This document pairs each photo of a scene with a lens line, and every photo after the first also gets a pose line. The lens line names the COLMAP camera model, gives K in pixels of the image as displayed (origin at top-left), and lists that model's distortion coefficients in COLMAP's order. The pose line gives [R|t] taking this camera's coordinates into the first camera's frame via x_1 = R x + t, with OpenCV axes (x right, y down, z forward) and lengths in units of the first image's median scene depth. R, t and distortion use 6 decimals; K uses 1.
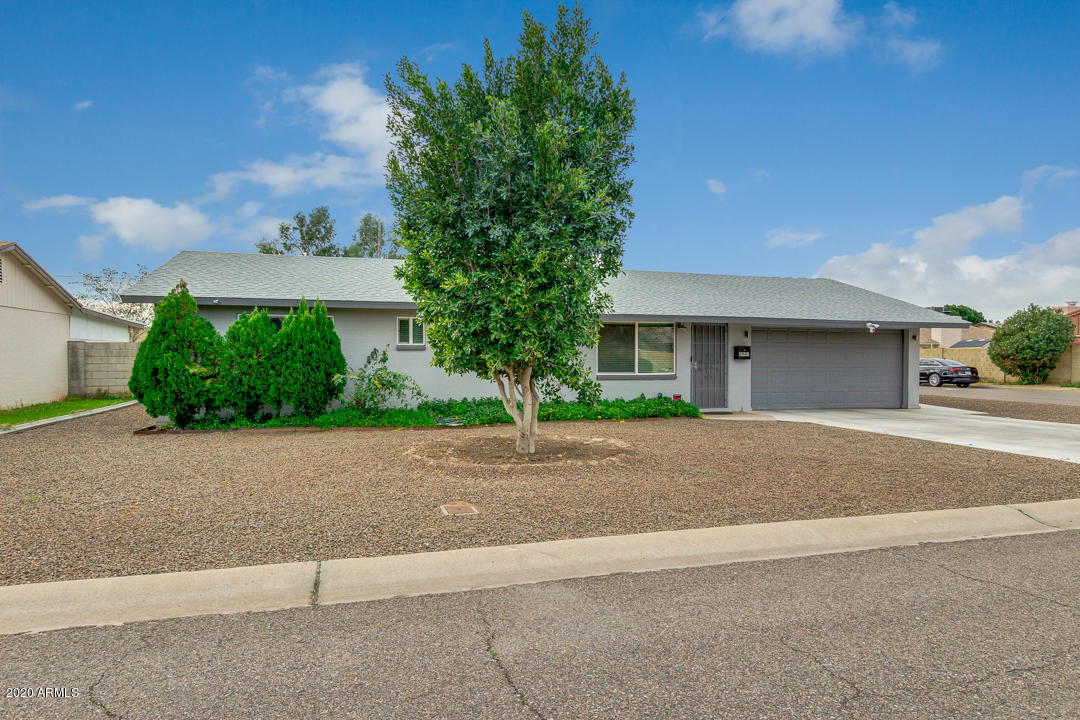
lens RADIAL K [[536.9, 0, 526.1], [0, 536.9, 357.9], [0, 0, 1]] dist [0.003568, 0.000360]
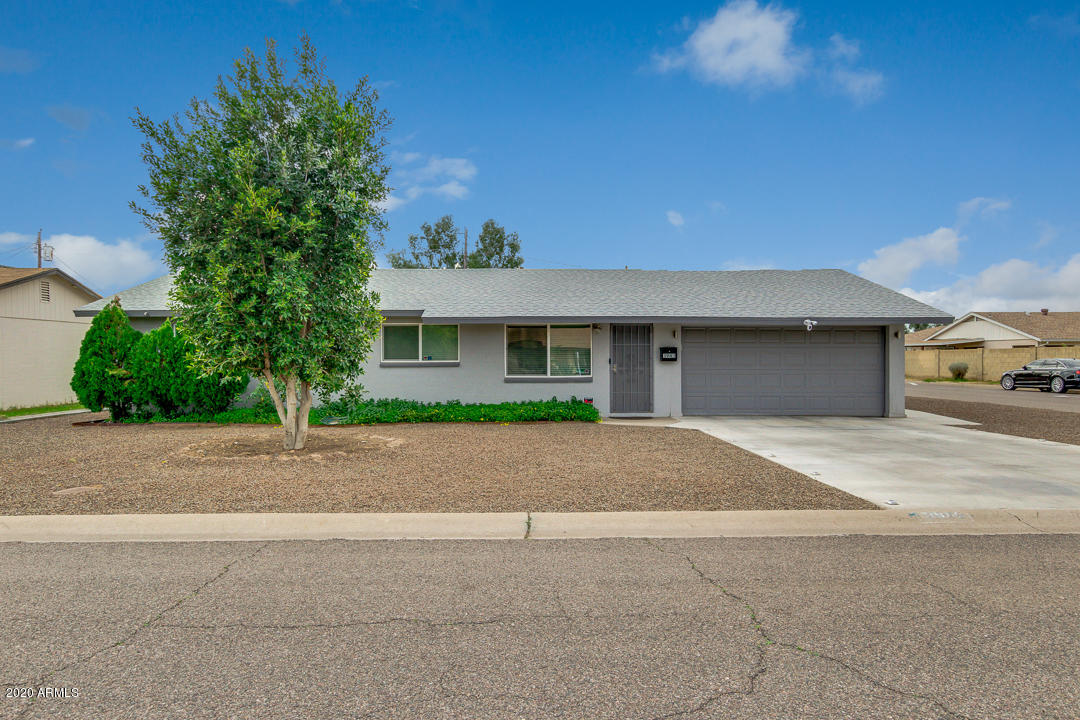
lens RADIAL K [[547.6, 0, 529.6], [0, 547.6, 361.3], [0, 0, 1]] dist [0.001229, 0.000171]
pose [[0.975732, -0.004277, -0.218924, 0.383576], [0.004614, 0.999989, 0.001029, 0.000773], [0.218917, -0.002014, 0.975741, 0.015652]]
